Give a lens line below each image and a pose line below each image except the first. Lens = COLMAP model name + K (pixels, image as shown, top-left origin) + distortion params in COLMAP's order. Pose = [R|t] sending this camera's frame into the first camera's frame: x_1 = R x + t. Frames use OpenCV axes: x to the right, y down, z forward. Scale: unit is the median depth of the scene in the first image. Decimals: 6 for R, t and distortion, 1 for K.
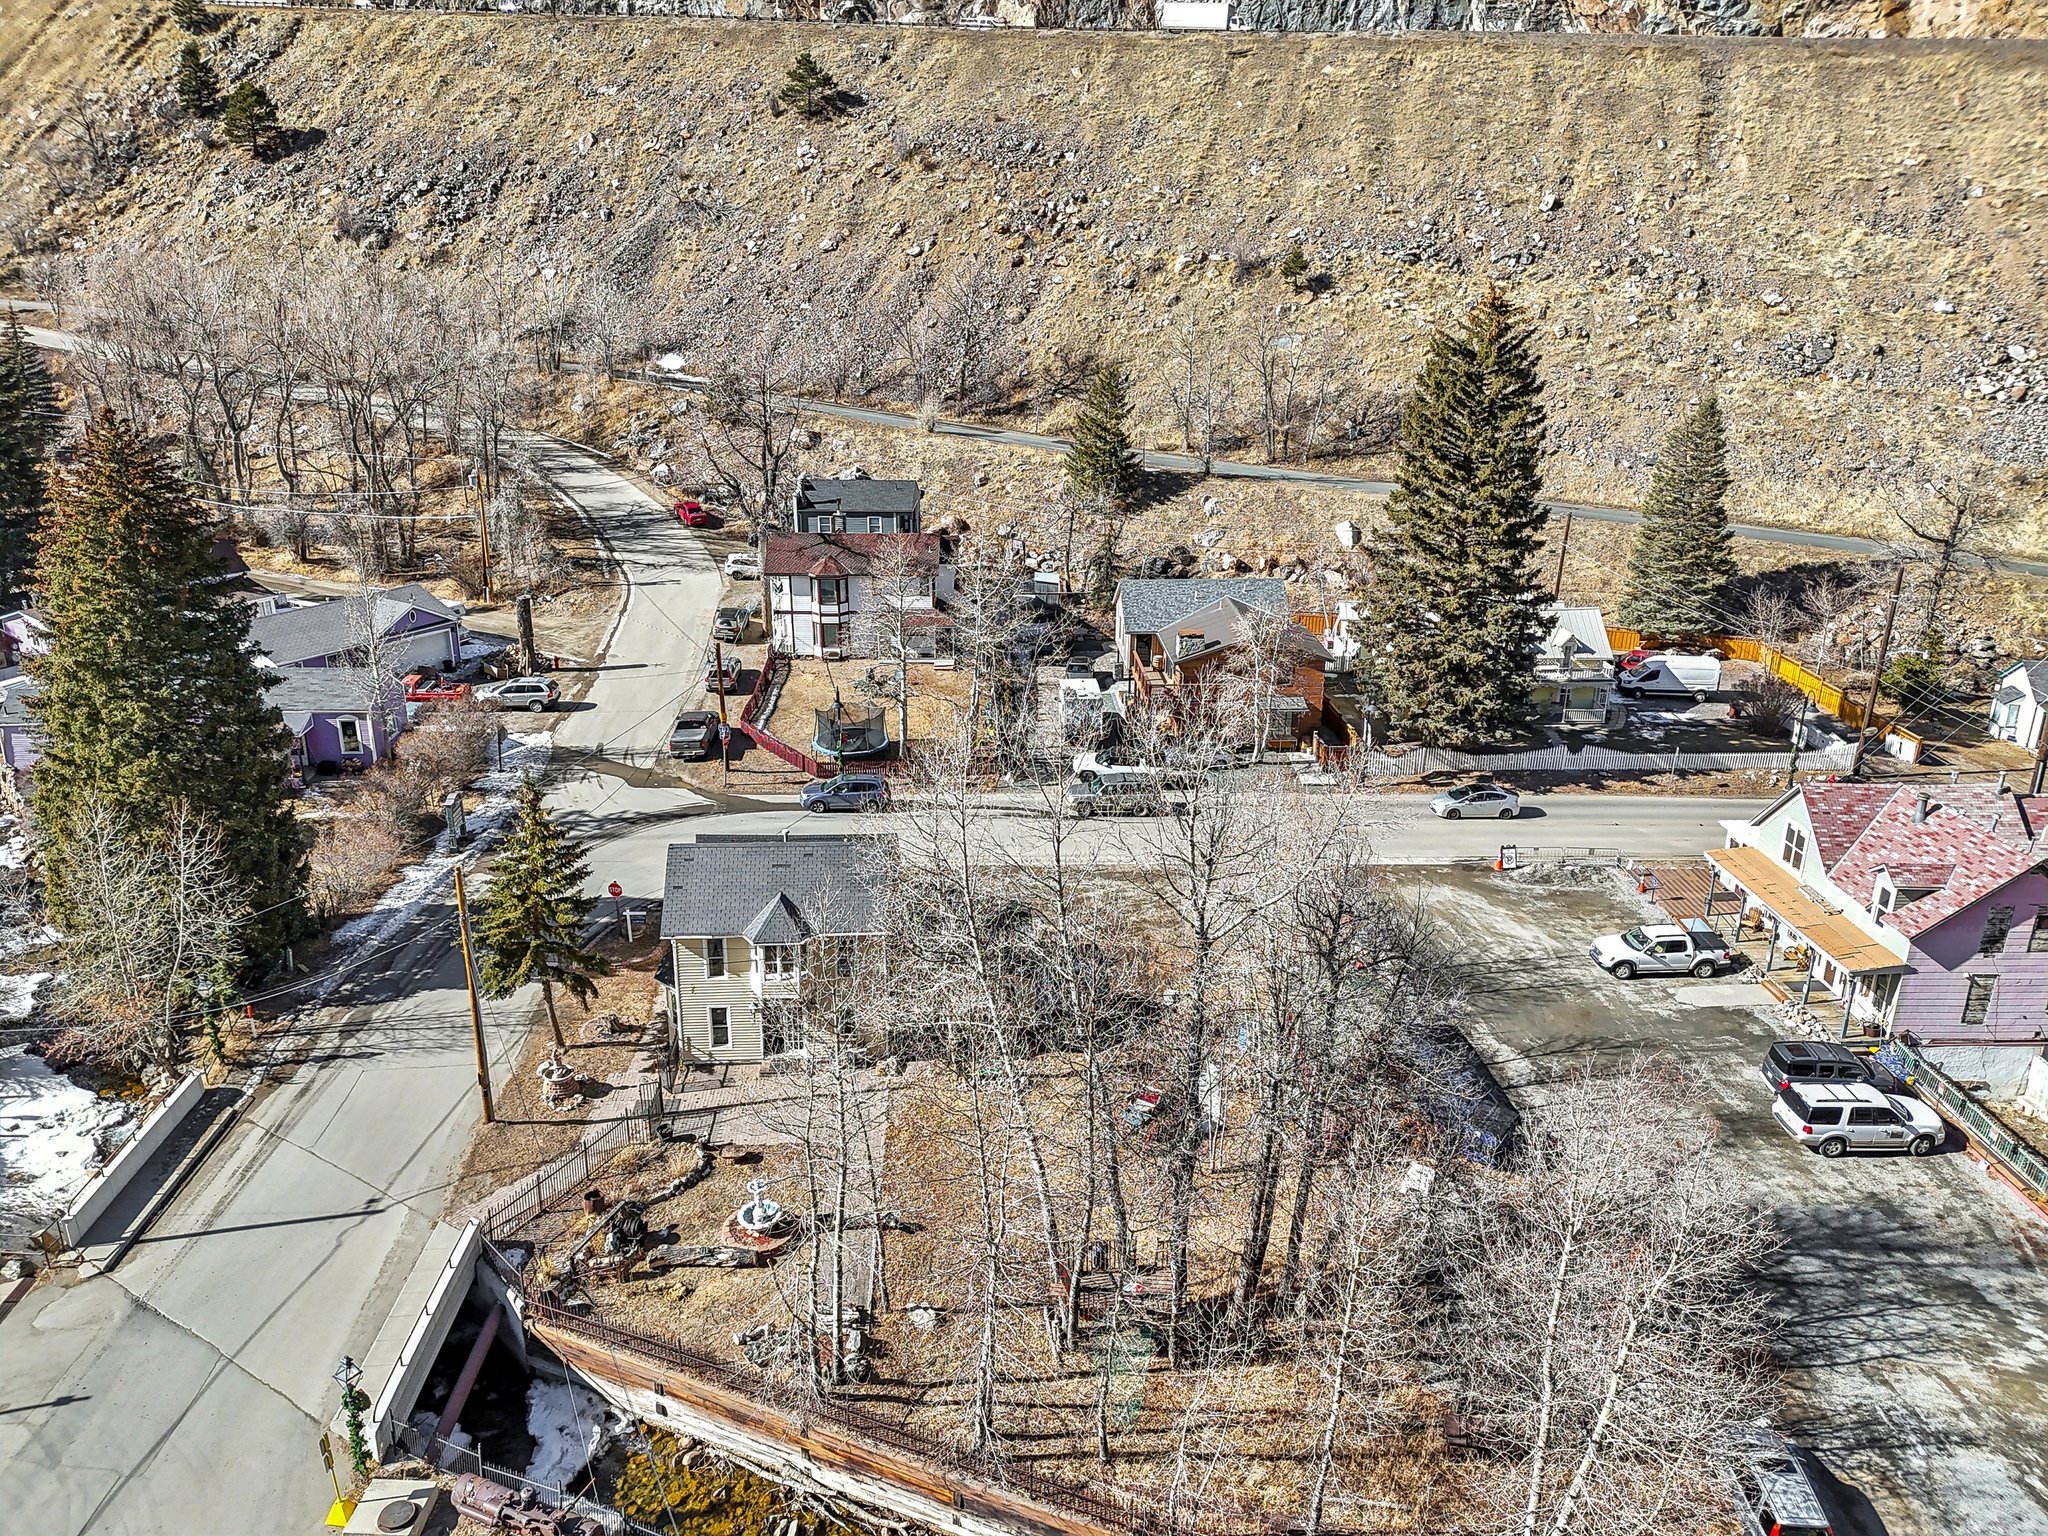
lens RADIAL K [[1507.8, 0, 1063.8], [0, 1507.8, 719.3], [0, 0, 1]] dist [0.092065, -0.000745]
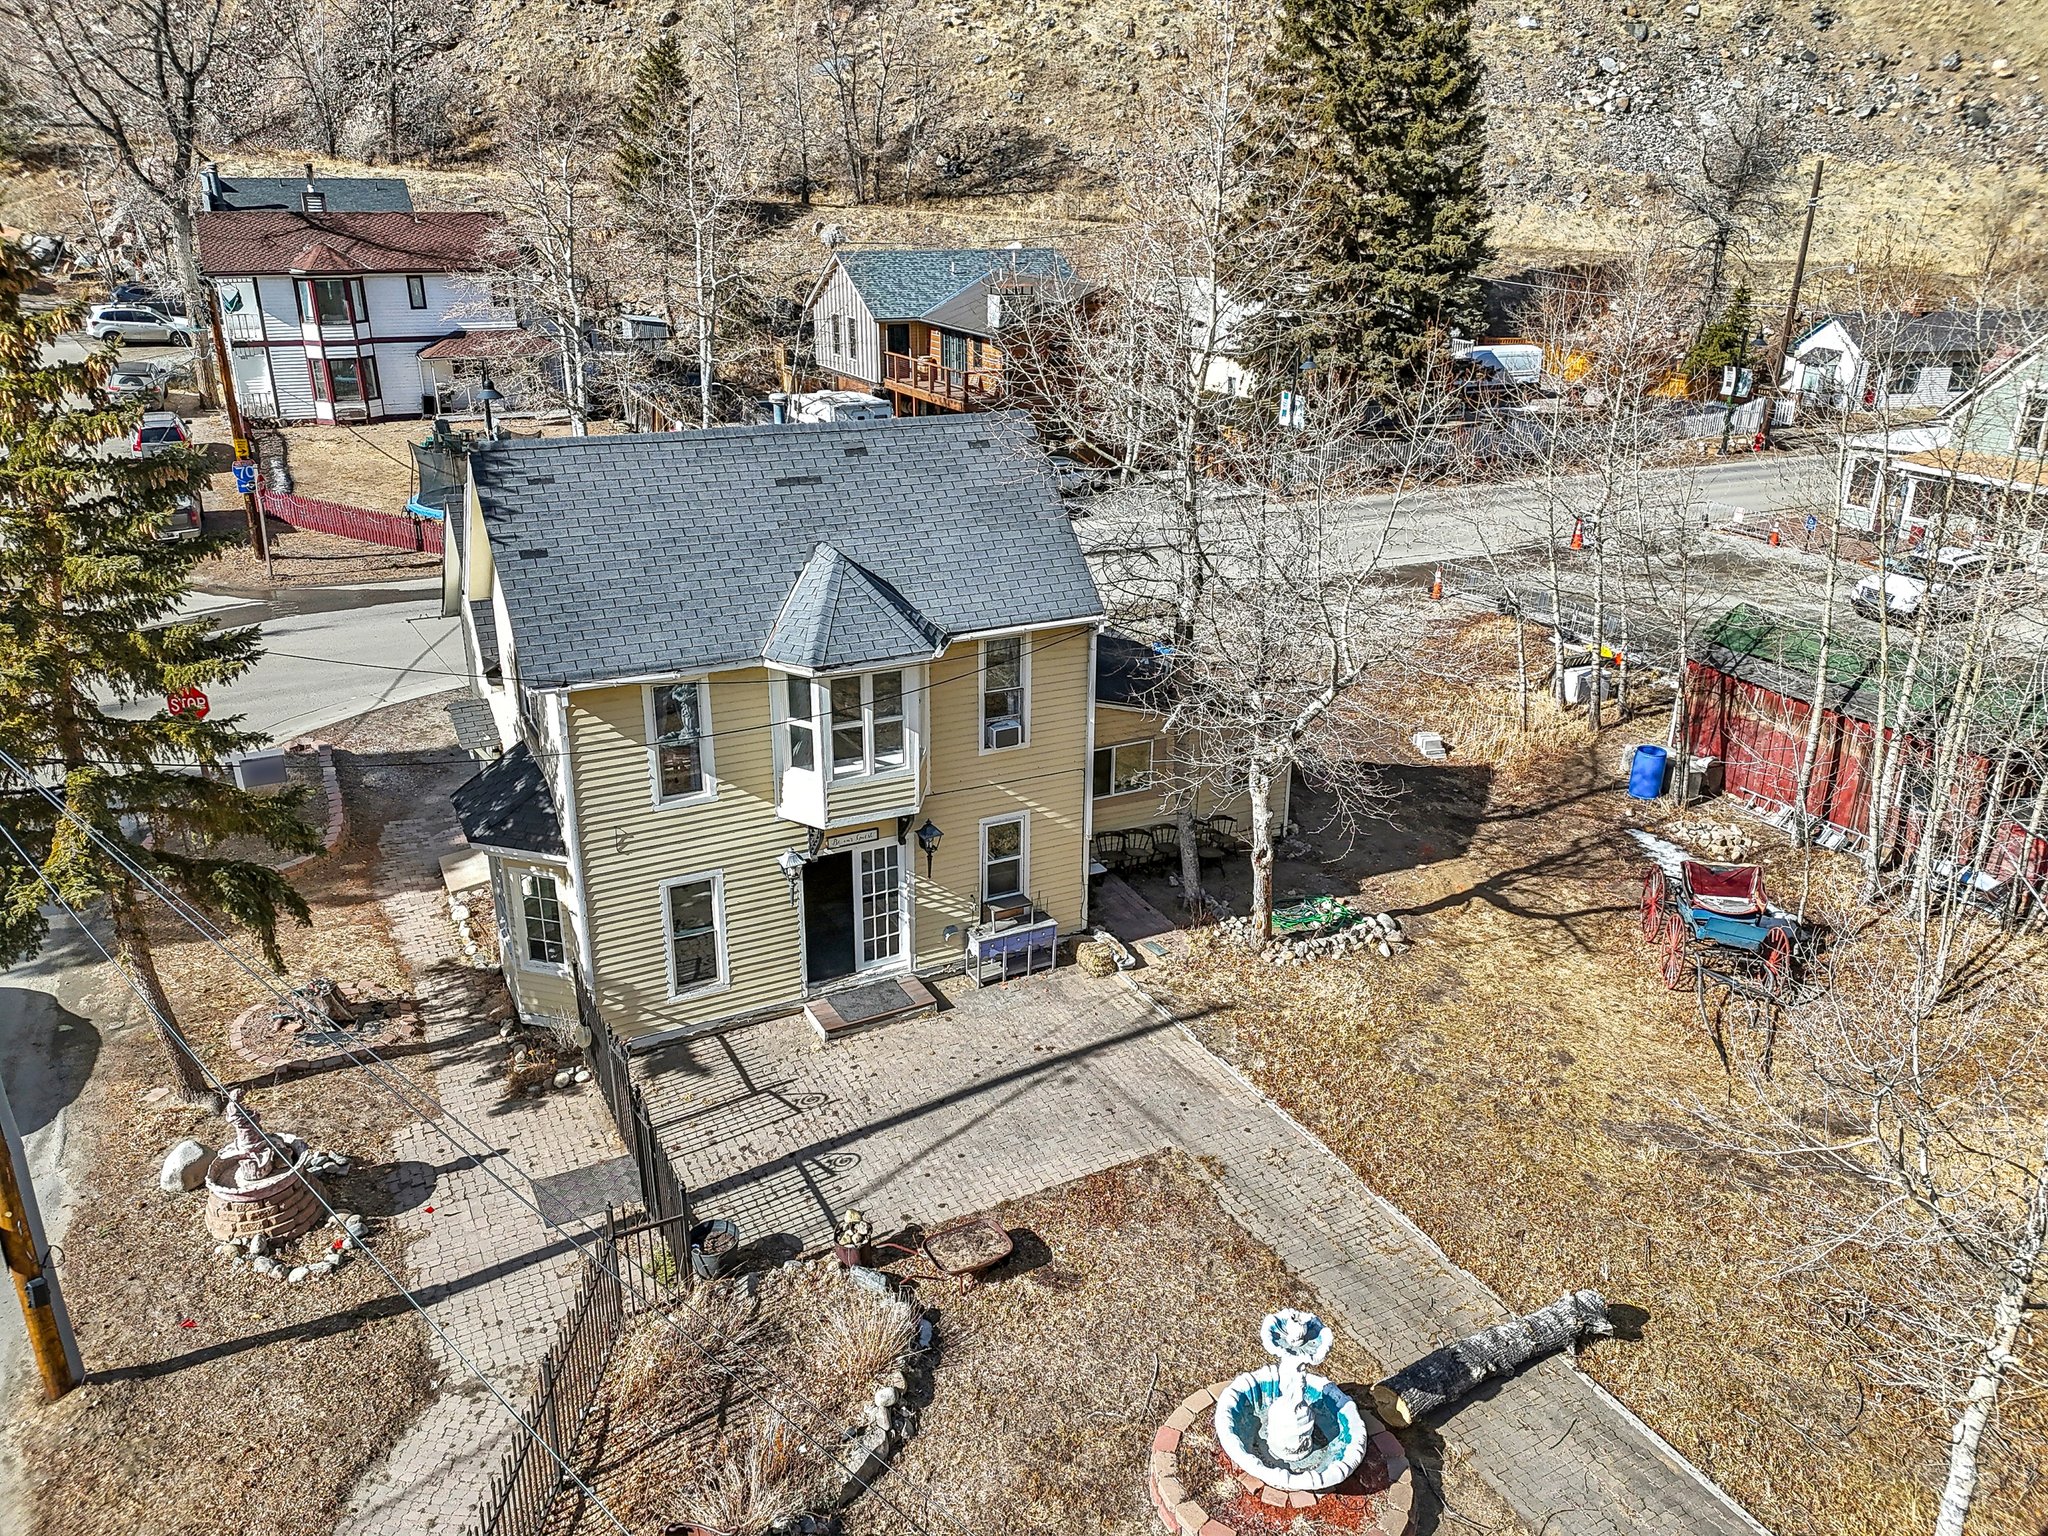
lens RADIAL K [[1498.1, 0, 1029.3], [0, 1498.1, 738.2], [0, 0, 1]] dist [0.074196, -0.077082]
pose [[0.914583, -0.147636, 0.376486, -0.154811], [0.131622, 0.988960, 0.068067, 0.077662], [-0.382379, -0.012699, 0.923918, 0.350129]]
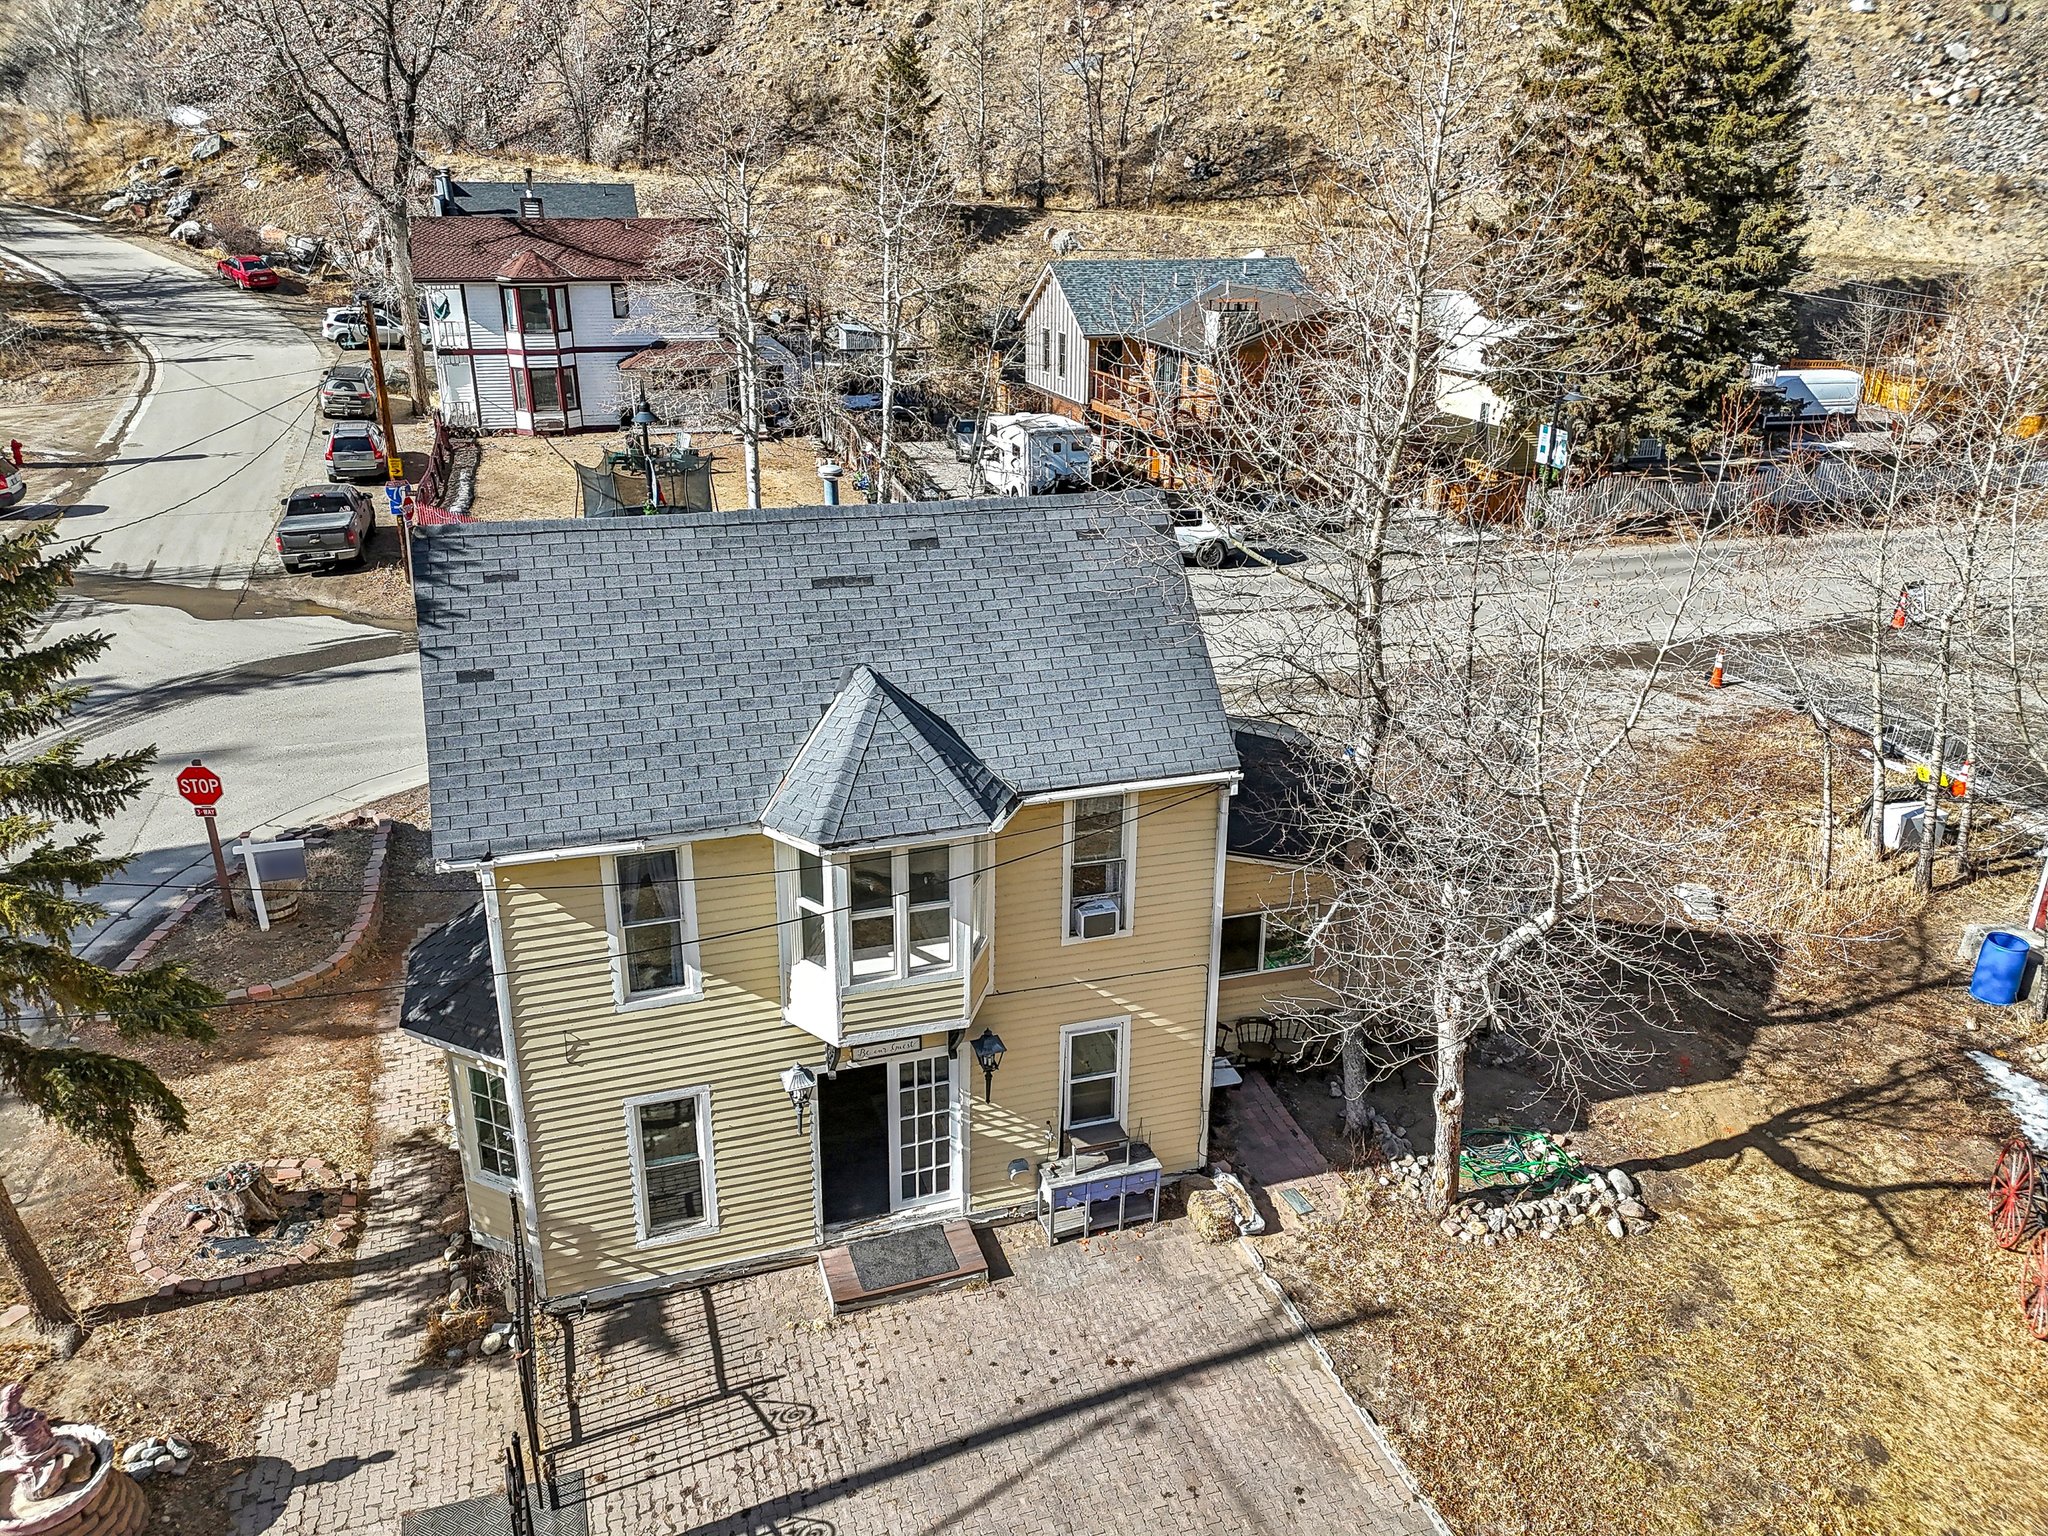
lens RADIAL K [[1498.1, 0, 1029.3], [0, 1498.1, 738.2], [0, 0, 1]] dist [0.074196, -0.077082]
pose [[0.969077, -0.092272, 0.228859, -0.120431], [0.082884, 0.995288, 0.050321, 0.063155], [-0.232423, -0.029796, 0.972158, 0.393418]]
